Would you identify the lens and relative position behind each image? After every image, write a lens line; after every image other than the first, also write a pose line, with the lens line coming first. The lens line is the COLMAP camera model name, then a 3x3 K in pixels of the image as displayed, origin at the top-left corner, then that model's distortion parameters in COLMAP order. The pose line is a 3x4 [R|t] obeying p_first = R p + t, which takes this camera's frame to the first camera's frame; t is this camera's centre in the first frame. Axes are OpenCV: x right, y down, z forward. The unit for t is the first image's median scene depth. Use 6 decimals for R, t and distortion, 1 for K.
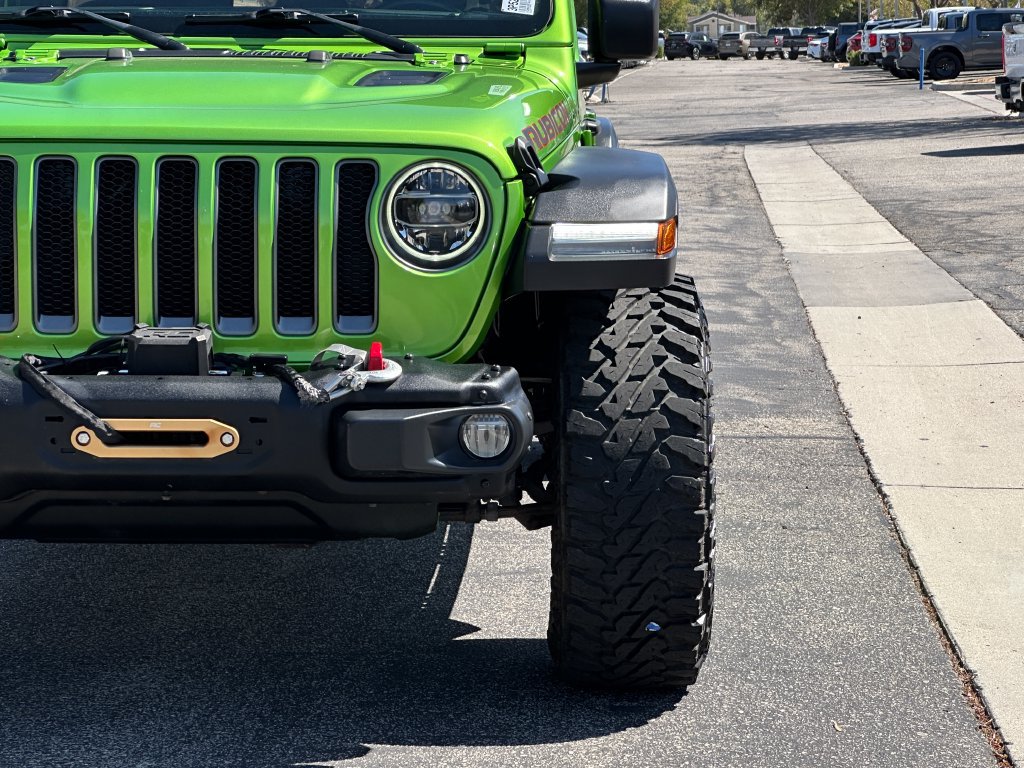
lens RADIAL K [[2746.6, 0, 512.0], [0, 2746.6, 384.0], [0, 0, 1]] dist [-0.059176, 4.347812]
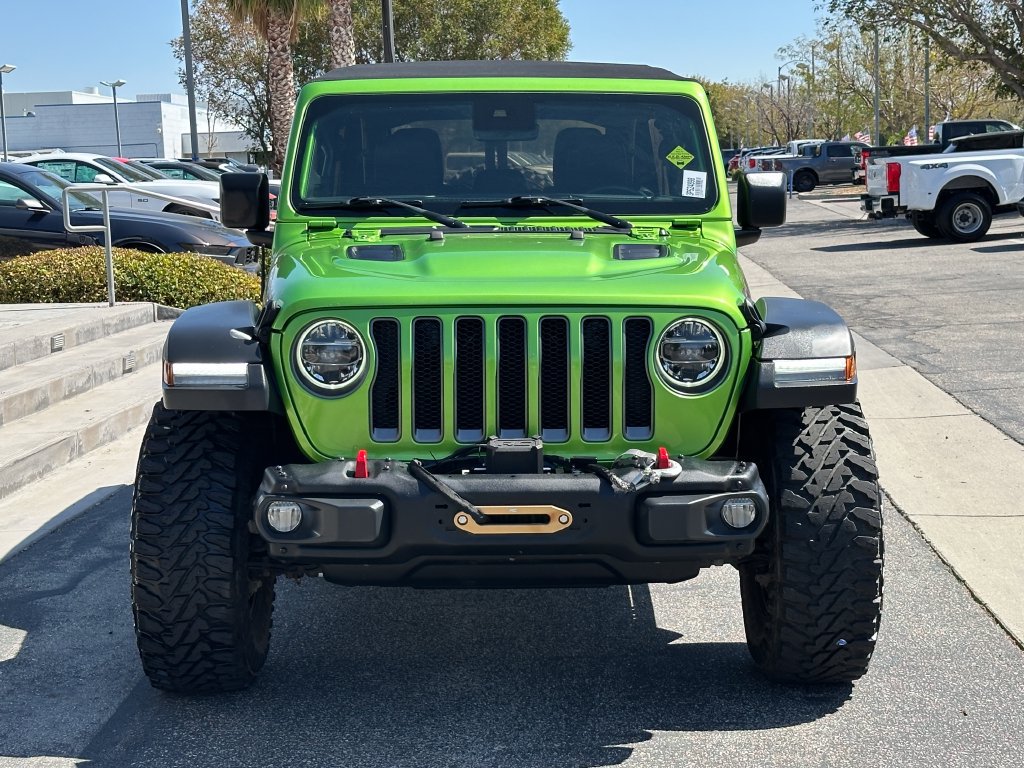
lens RADIAL K [[1940.1, 0, 512.0], [0, 1940.1, 384.0], [0, 0, 1]] dist [0.148020, -0.292512]
pose [[0.999298, -0.010945, 0.035840, -0.154679], [0.011089, 0.999931, -0.003828, -0.043045], [-0.035796, 0.004223, 0.999350, 0.001477]]
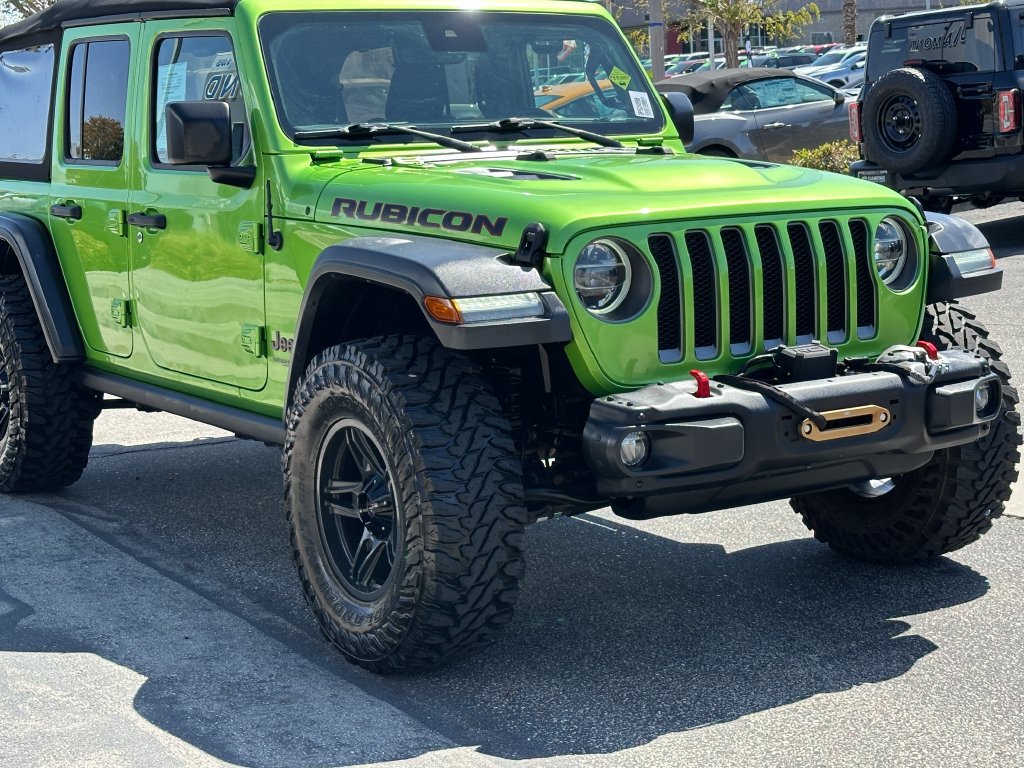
lens RADIAL K [[1940.1, 0, 512.0], [0, 1940.1, 384.0], [0, 0, 1]] dist [0.148020, -0.292512]
pose [[0.807843, -0.105780, 0.579827, -0.788521], [0.101895, 0.994015, 0.039377, -0.052777], [-0.580523, 0.027271, 0.813787, 0.268439]]
